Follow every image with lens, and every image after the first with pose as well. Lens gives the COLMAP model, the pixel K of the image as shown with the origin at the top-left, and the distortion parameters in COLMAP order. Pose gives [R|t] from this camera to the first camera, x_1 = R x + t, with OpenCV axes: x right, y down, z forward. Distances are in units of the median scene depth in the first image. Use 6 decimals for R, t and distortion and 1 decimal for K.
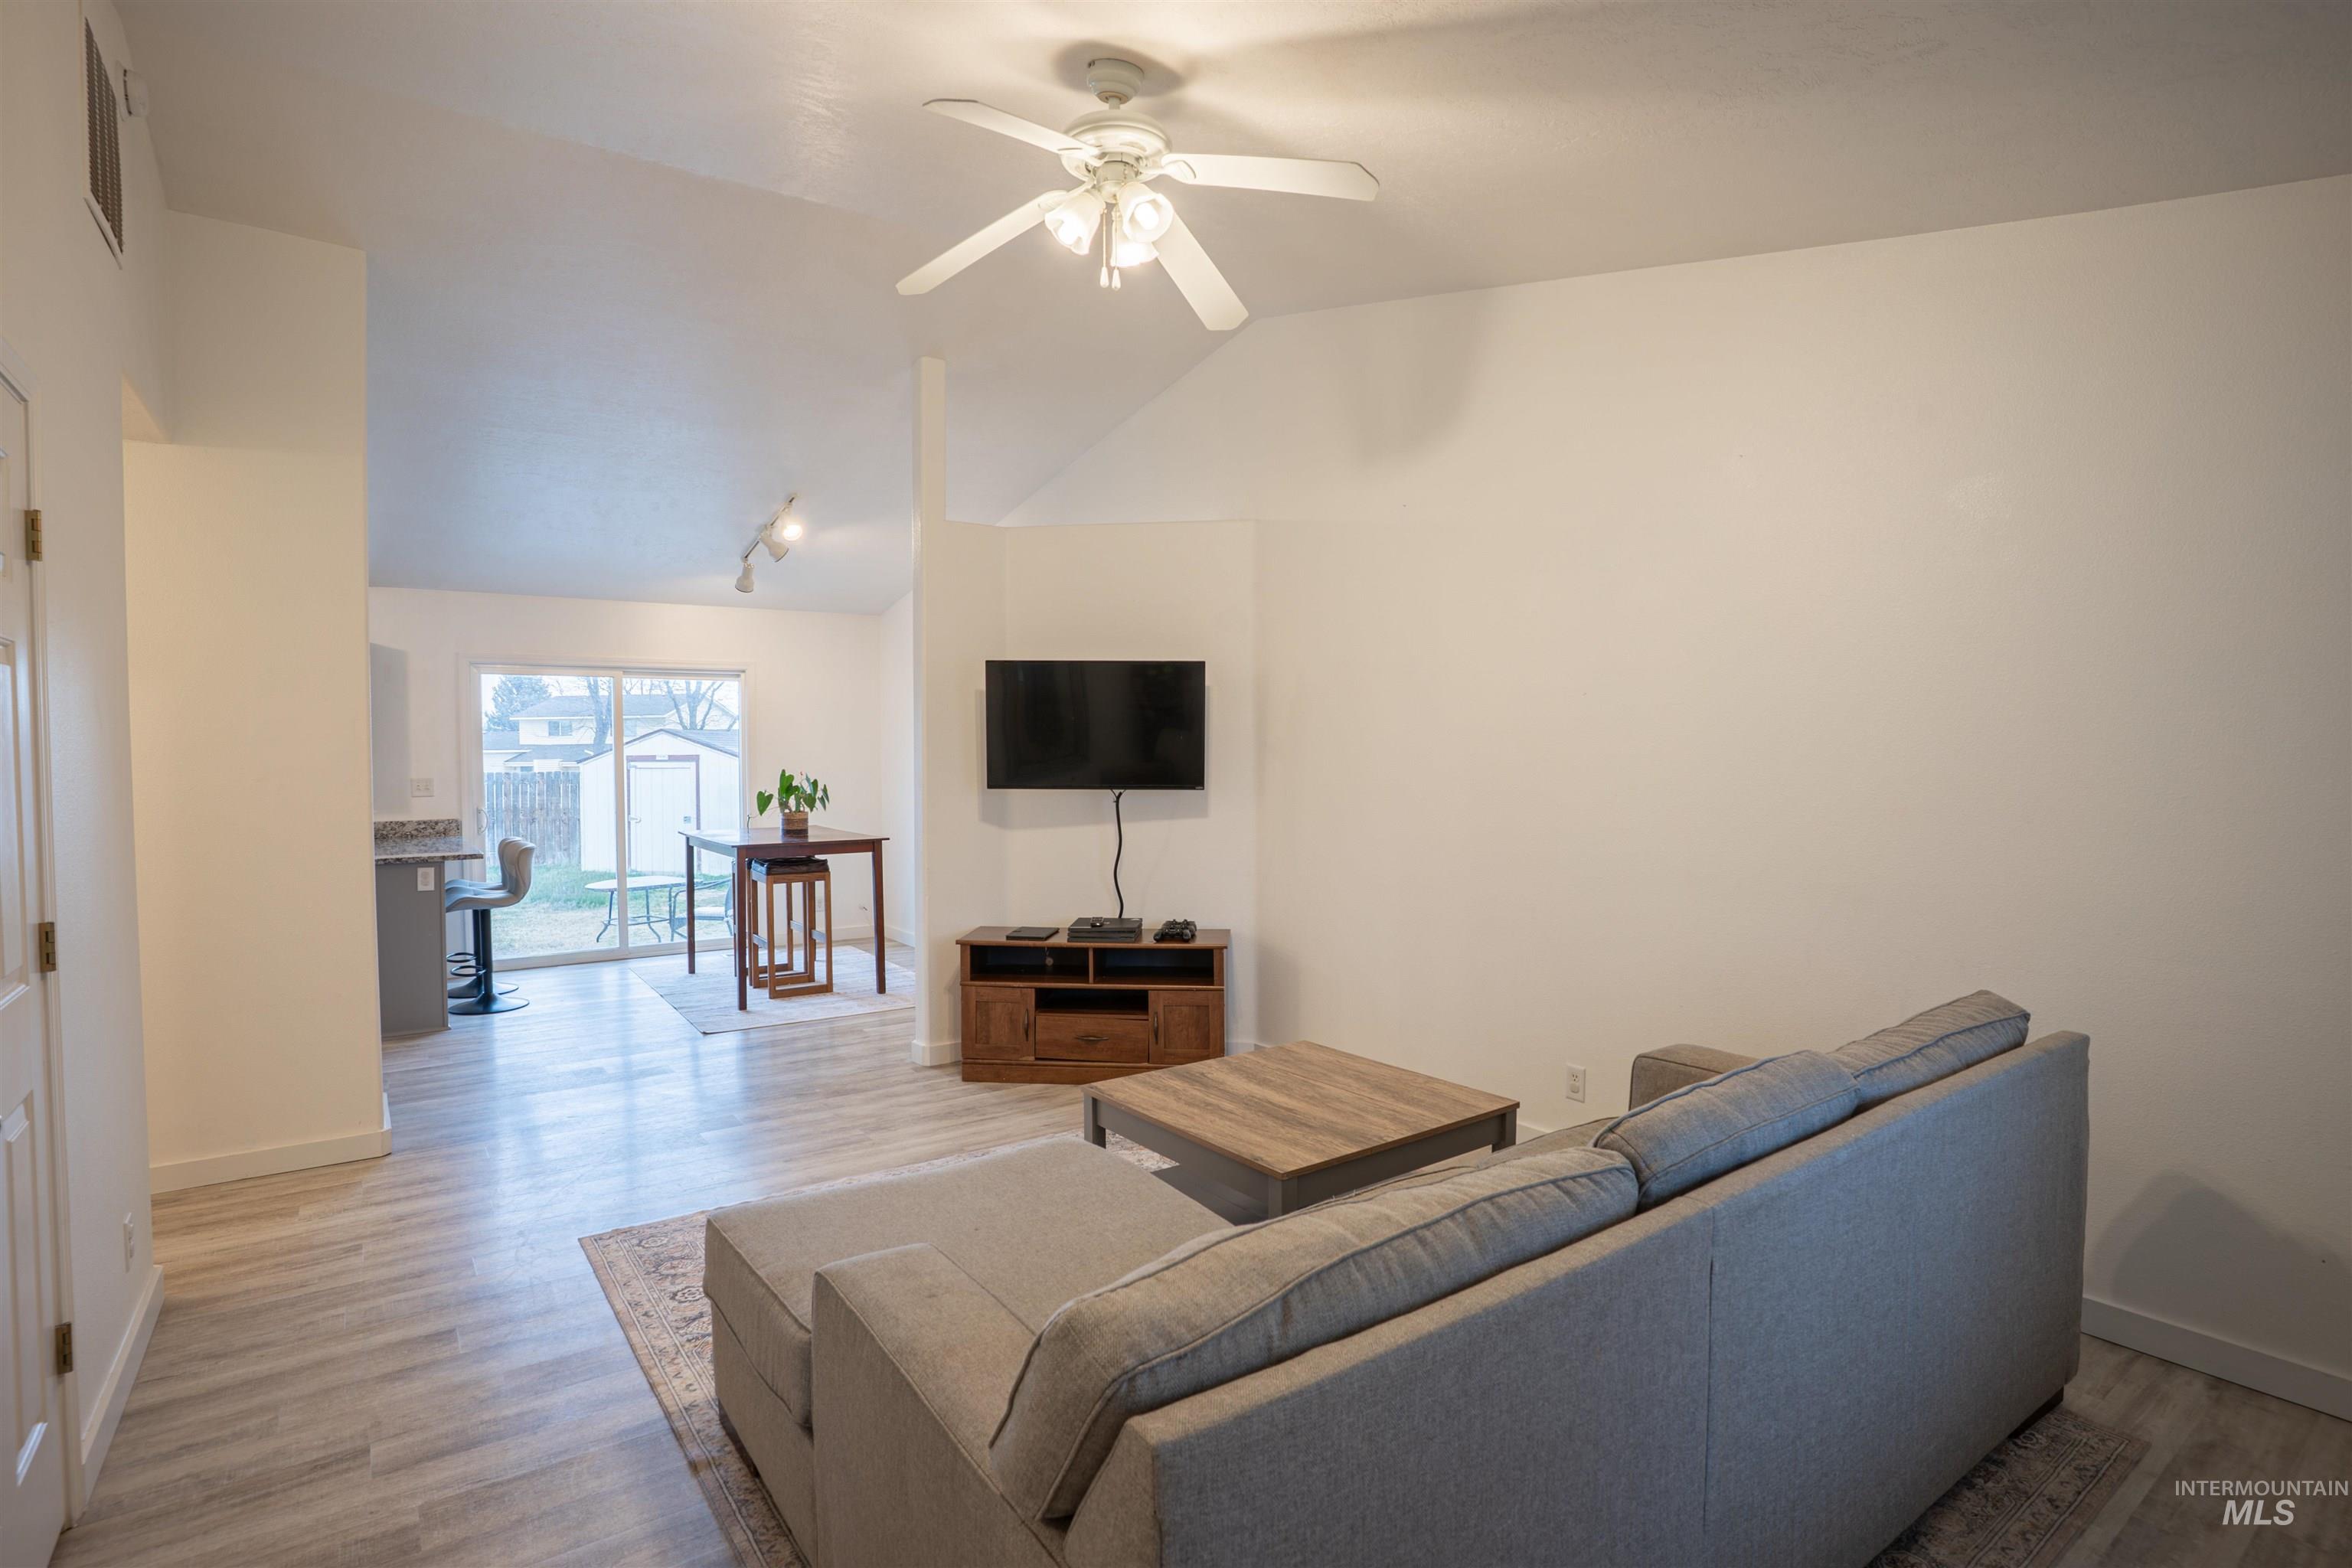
lens RADIAL K [[1148.4, 0, 1172.0], [0, 1148.4, 781.4], [0, 0, 1]] dist [-0.078220, 0.036189]
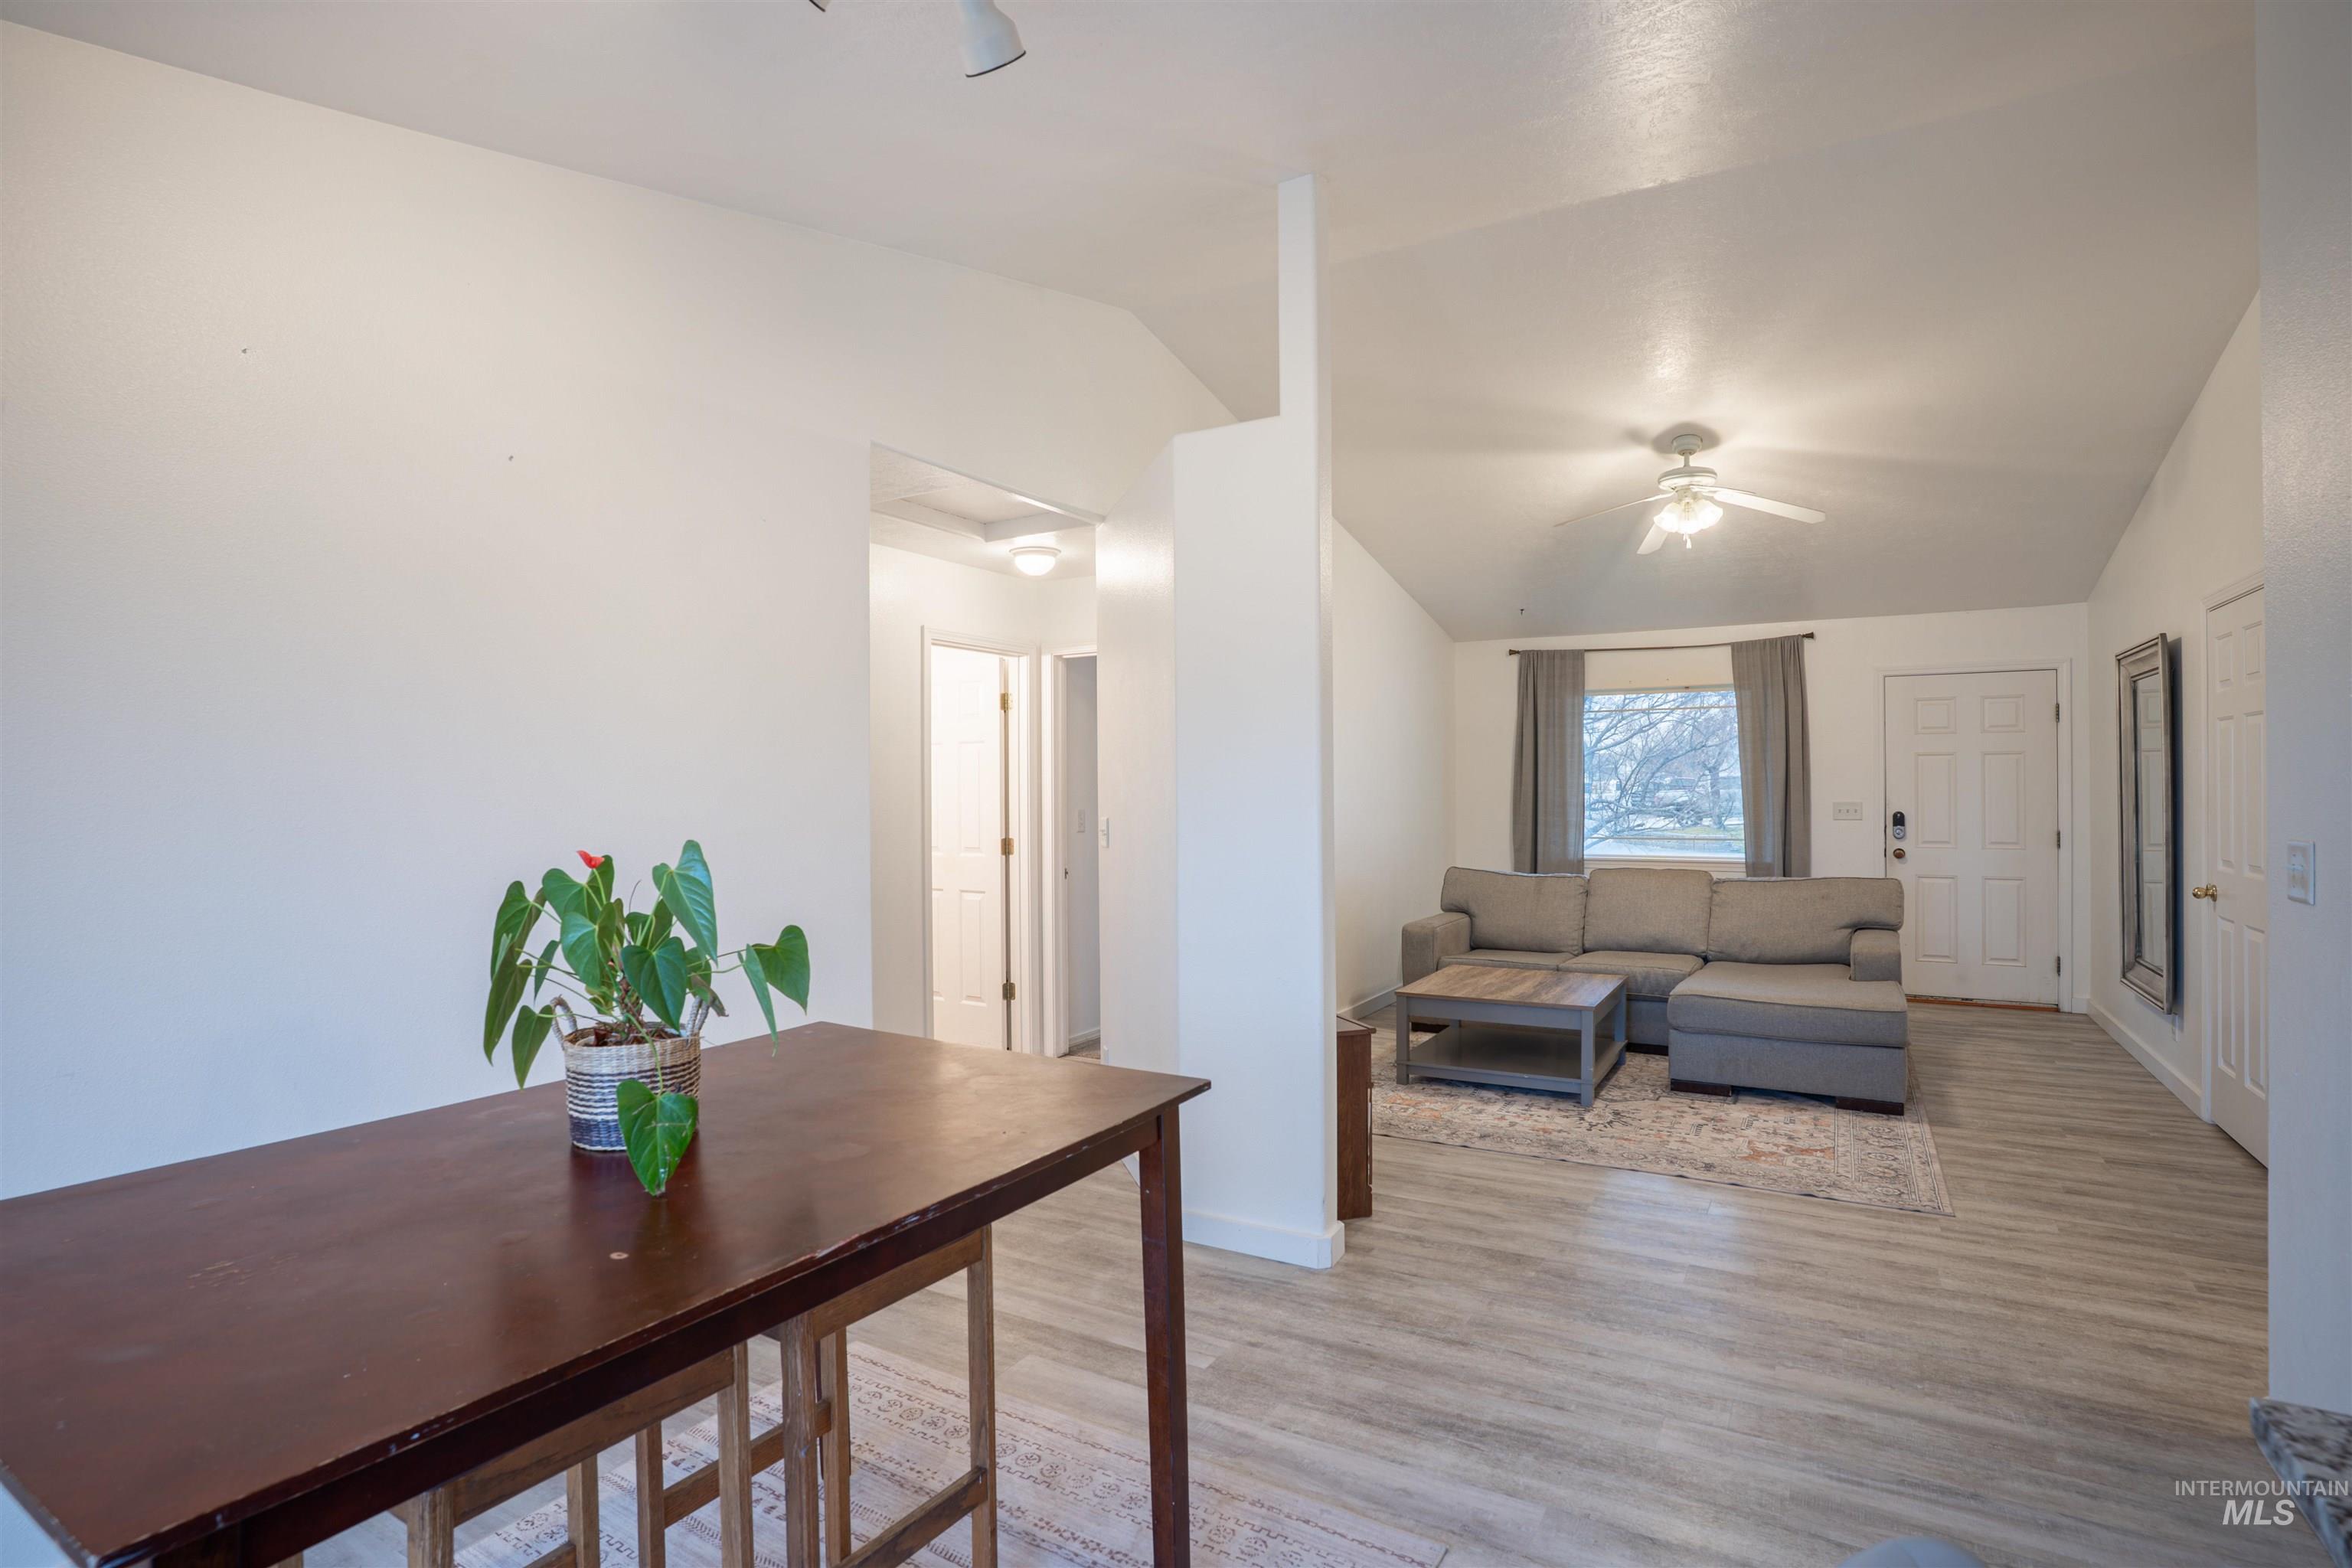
lens RADIAL K [[1148.4, 0, 1172.0], [0, 1148.4, 781.4], [0, 0, 1]] dist [-0.078220, 0.036189]
pose [[-0.386541, 0.002640, 0.922269, -0.902980], [0.028526, 0.999552, 0.009094, -0.033429], [-0.921831, 0.029824, -0.386443, 1.544585]]
